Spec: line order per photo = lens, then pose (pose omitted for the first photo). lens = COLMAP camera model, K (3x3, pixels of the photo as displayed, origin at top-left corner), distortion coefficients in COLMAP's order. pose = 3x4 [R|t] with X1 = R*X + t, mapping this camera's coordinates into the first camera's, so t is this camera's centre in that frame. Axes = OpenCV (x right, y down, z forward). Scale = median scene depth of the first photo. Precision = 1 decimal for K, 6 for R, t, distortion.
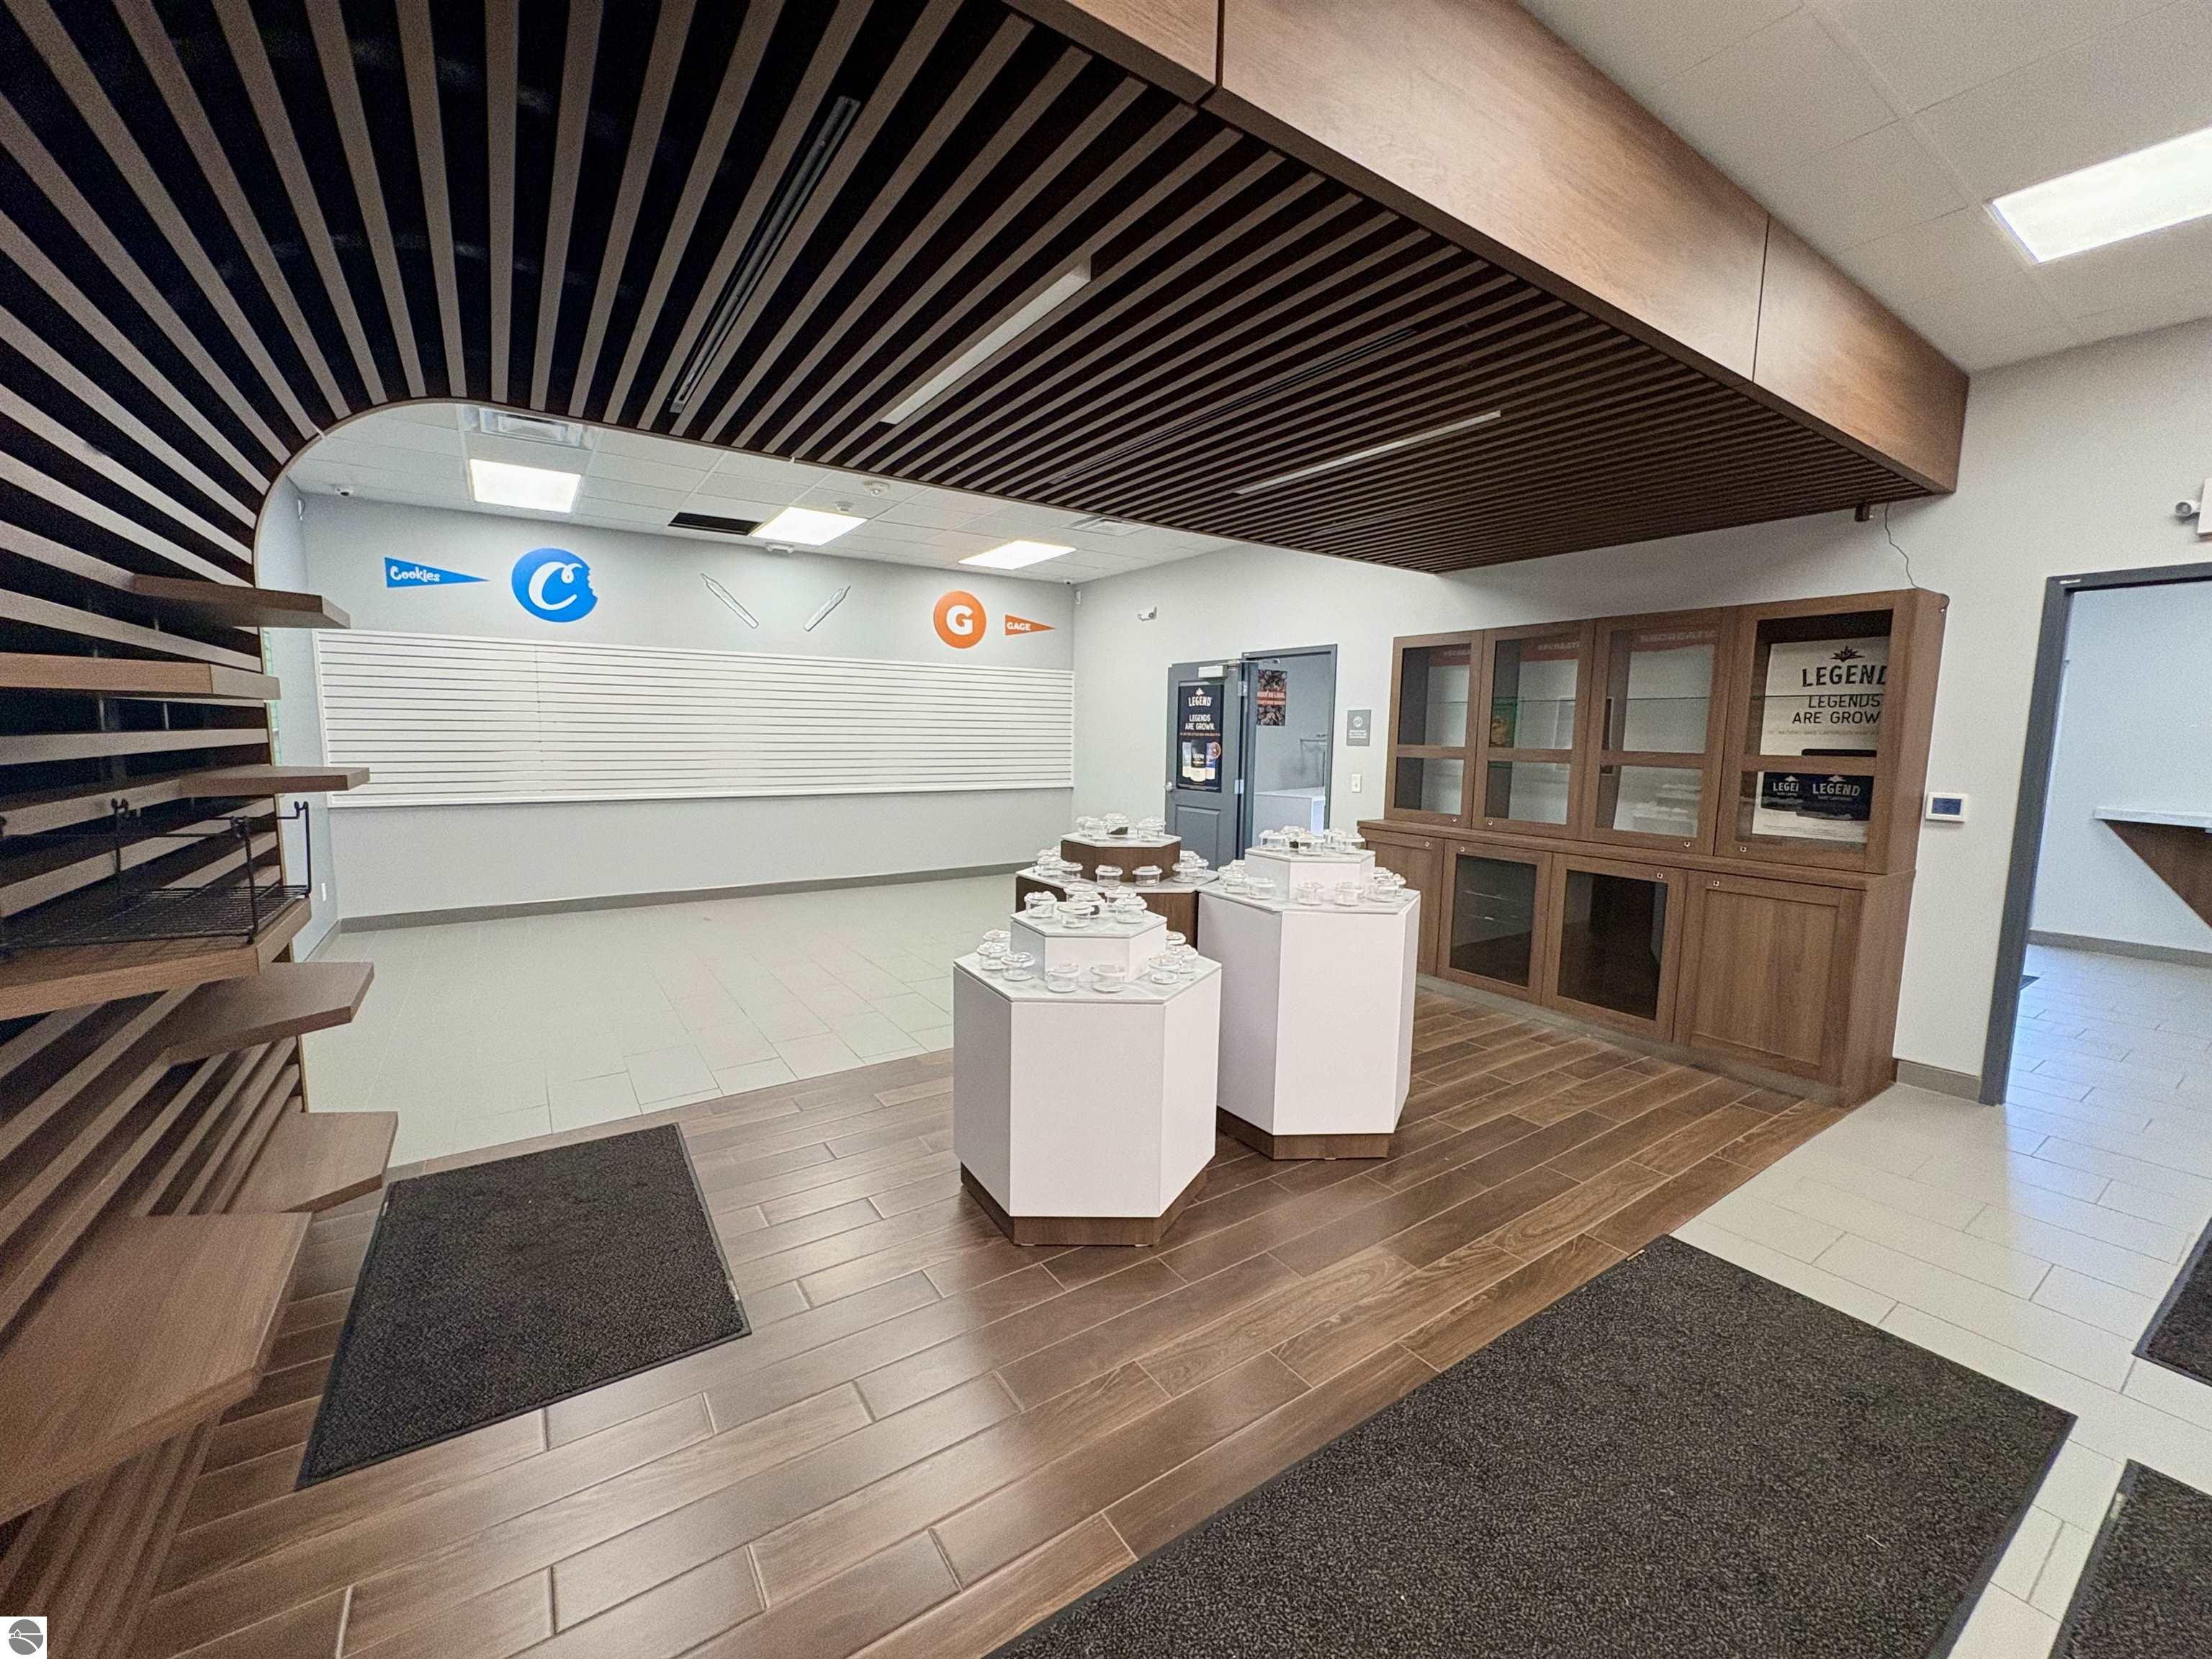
lens RADIAL K [[883.5, 0, 1101.2], [0, 883.5, 833.5], [0, 0, 1]] dist [0.000412, 0.000342]
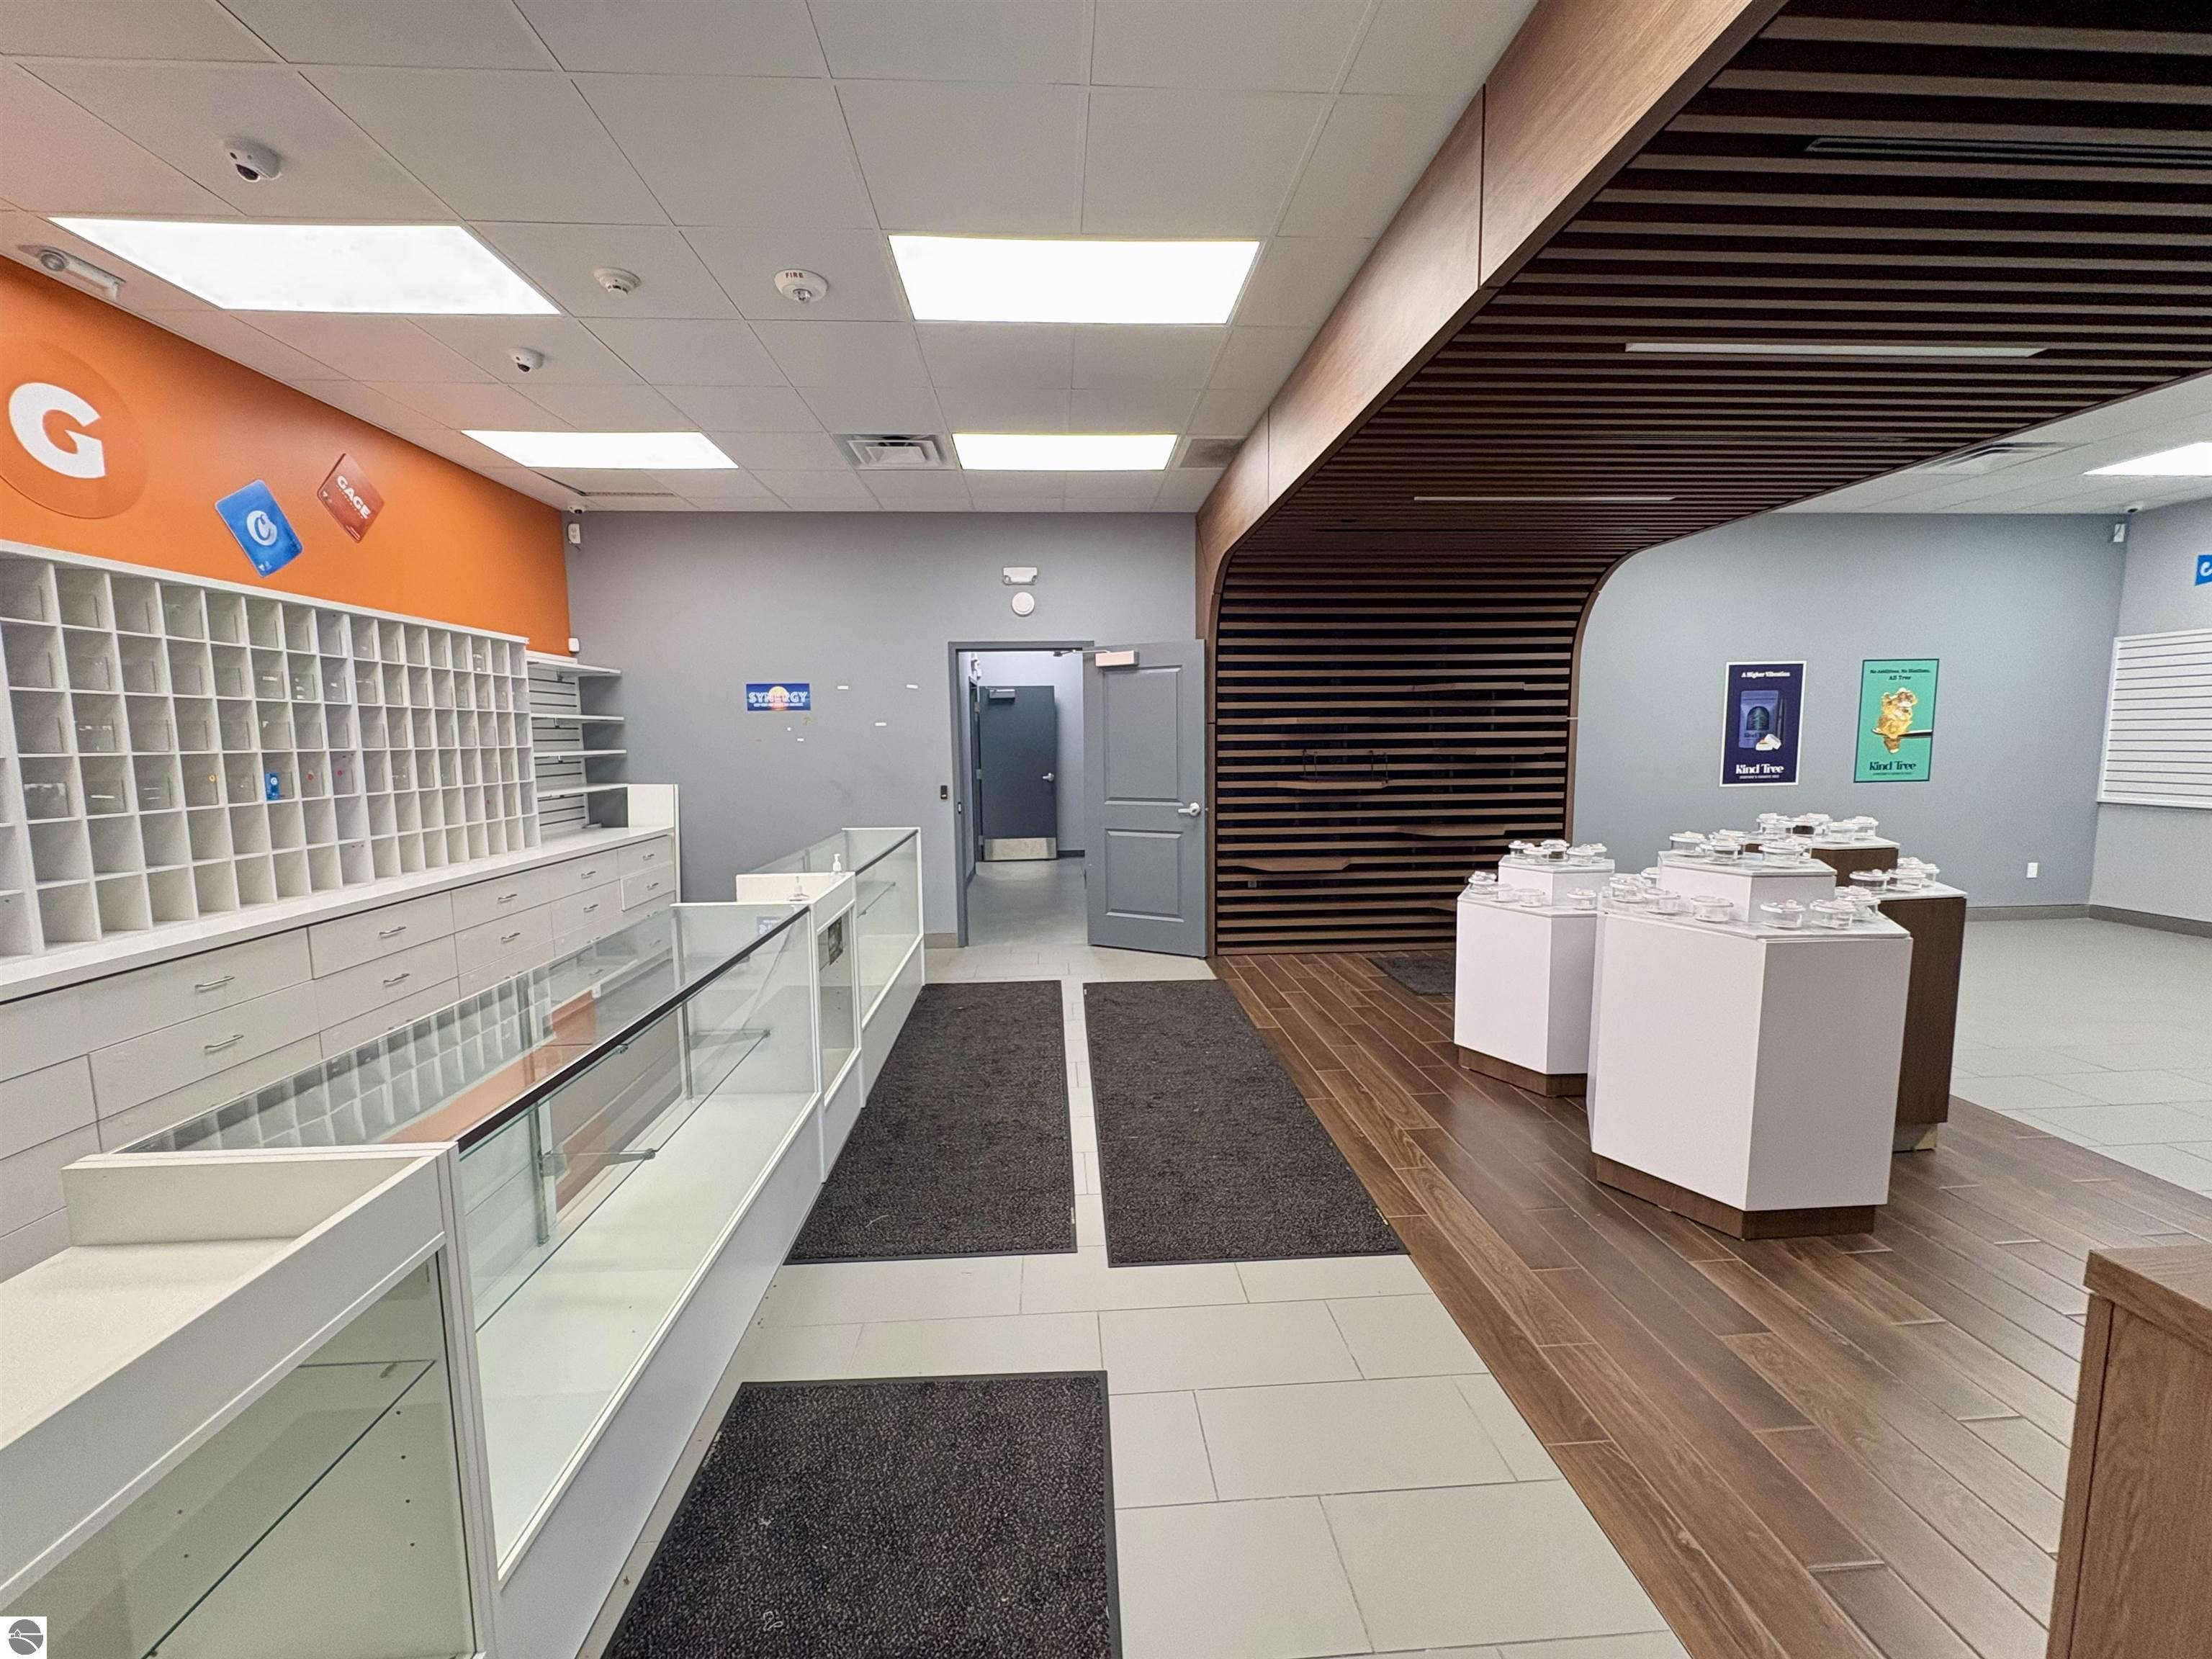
lens RADIAL K [[883.5, 0, 1110.2], [0, 883.5, 827.1], [0, 0, 1]] dist [0.000412, 0.000342]
pose [[-0.508200, 0.080207, -0.857496, 0.673959], [-0.096172, 0.984142, 0.149050, -0.041850], [0.855853, 0.158214, -0.492427, 0.483809]]
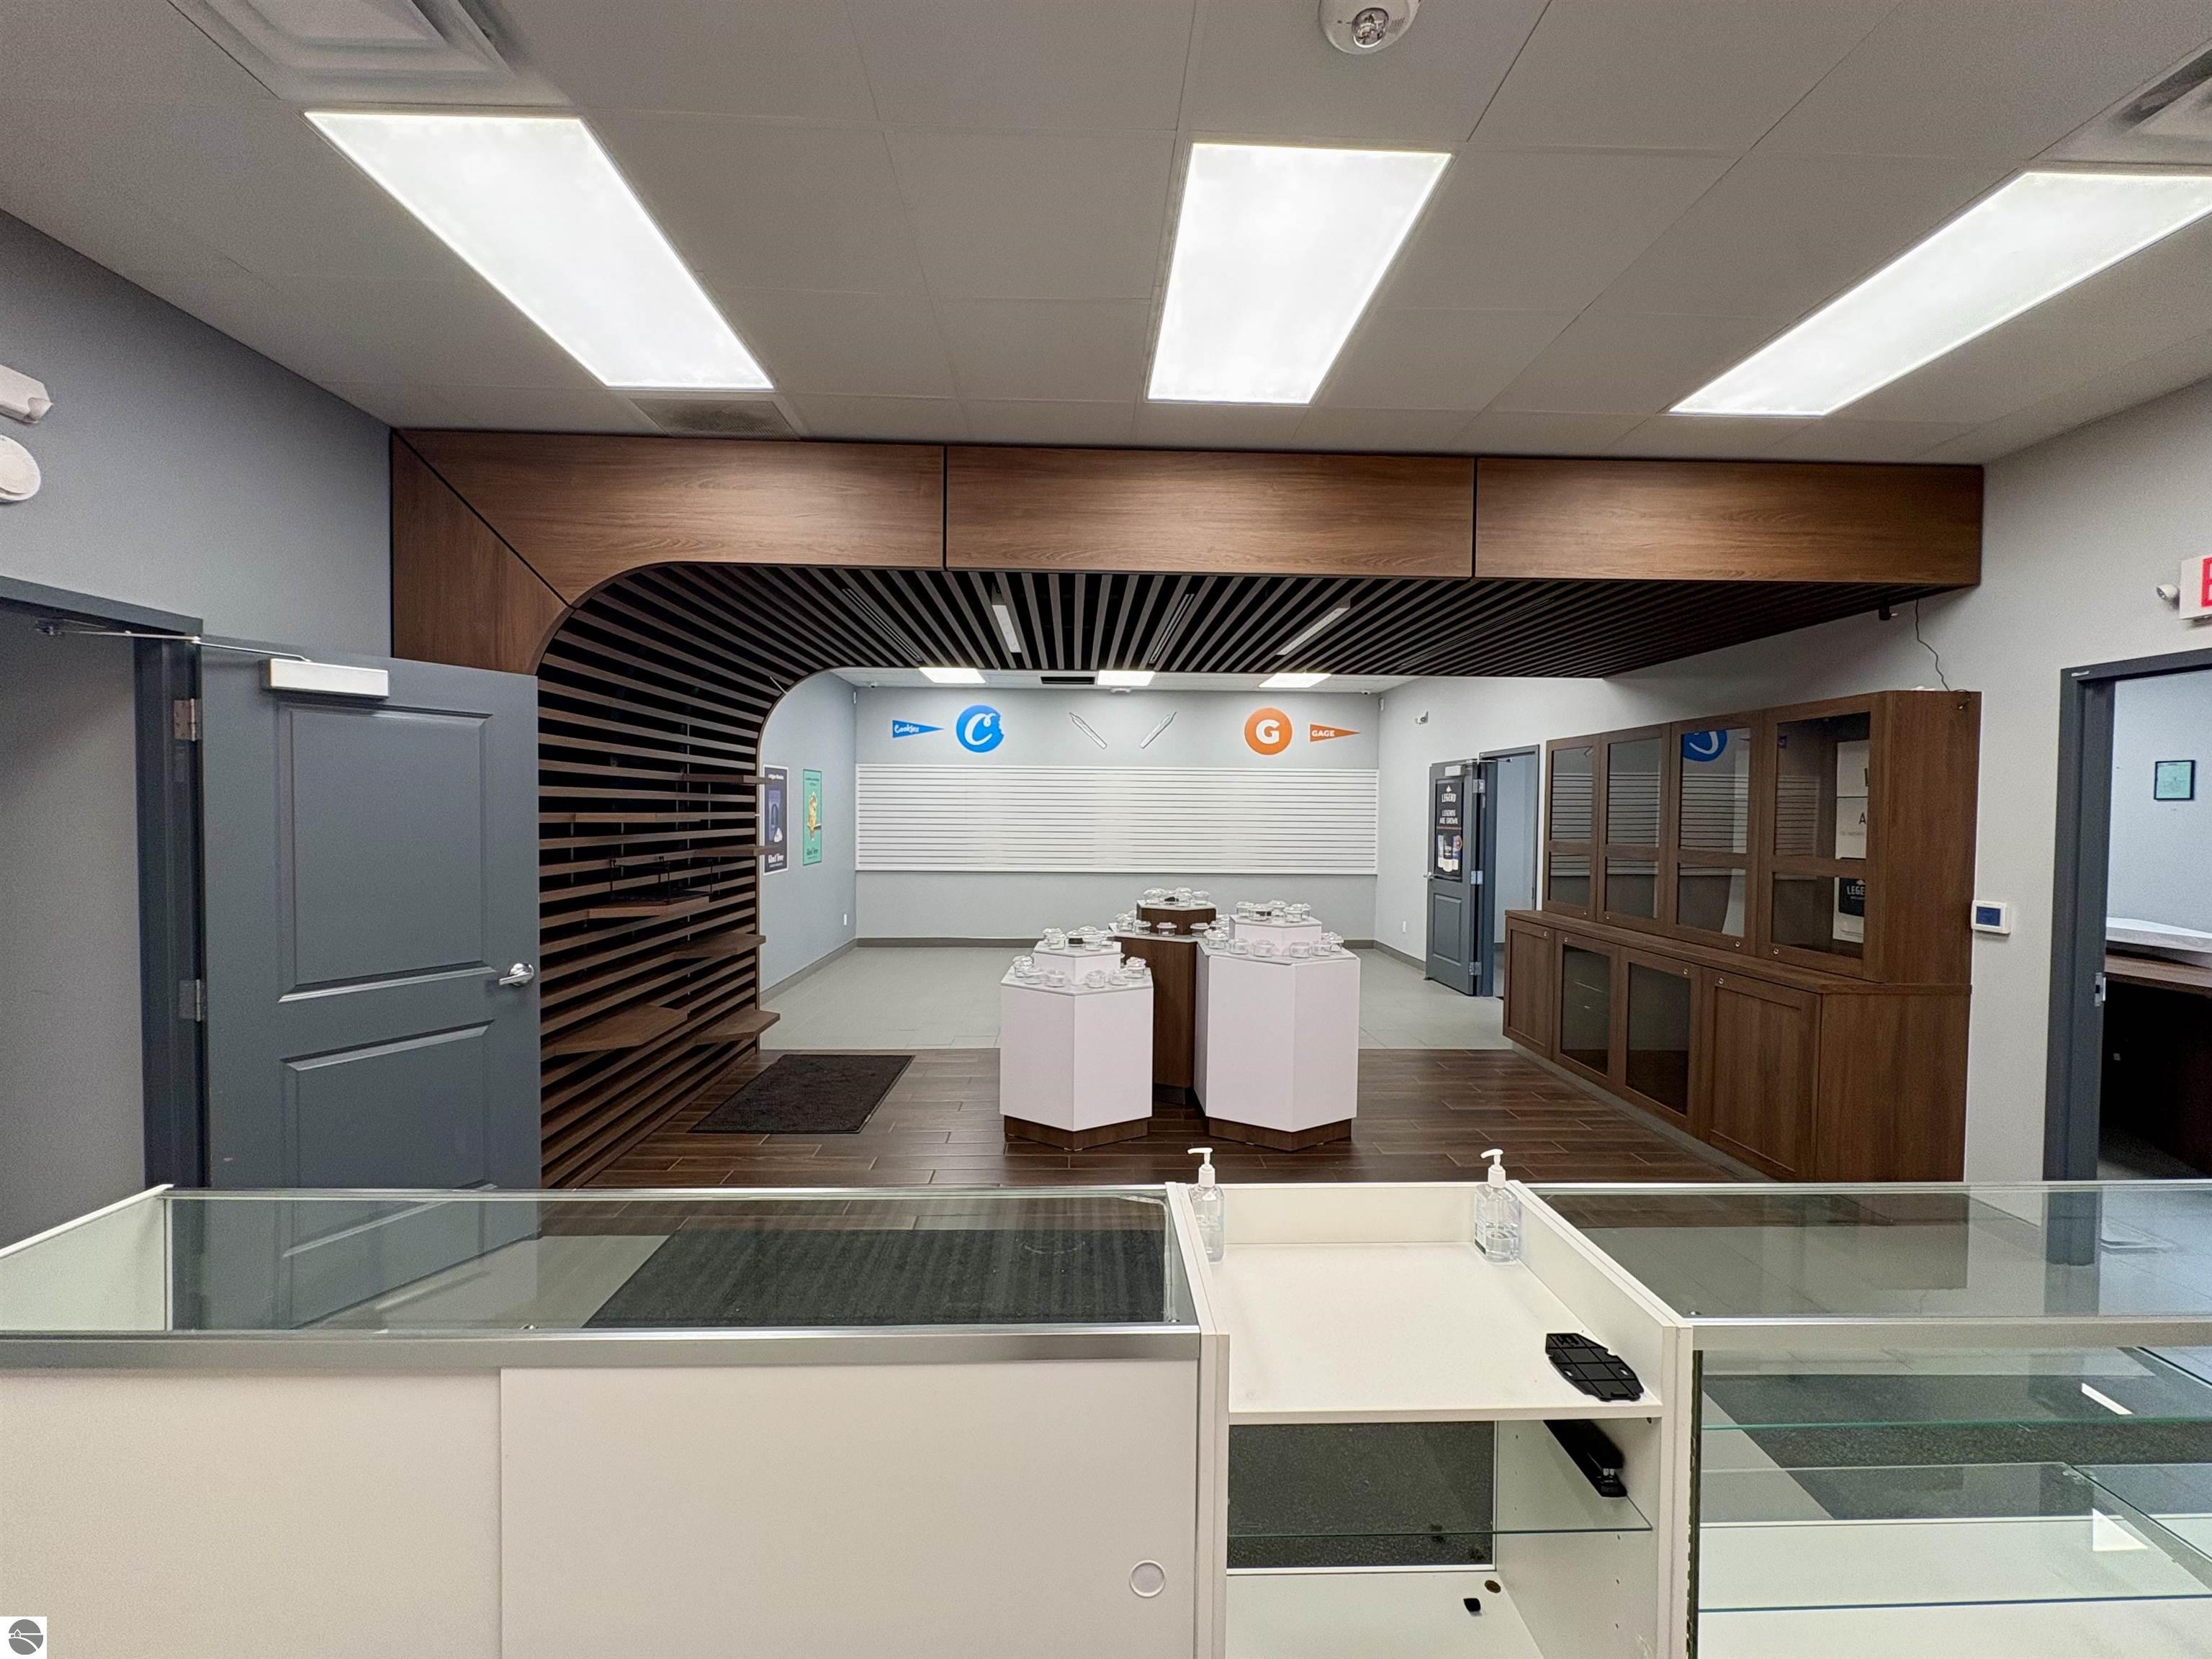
lens RADIAL K [[883.5, 0, 1098.9], [0, 883.5, 832.5], [0, 0, 1]] dist [0.000412, 0.000342]
pose [[0.844288, 0.007704, -0.535834, 0.395372], [-0.060541, 0.994867, -0.081088, 0.007703], [0.532458, 0.100901, 0.840421, -0.159228]]
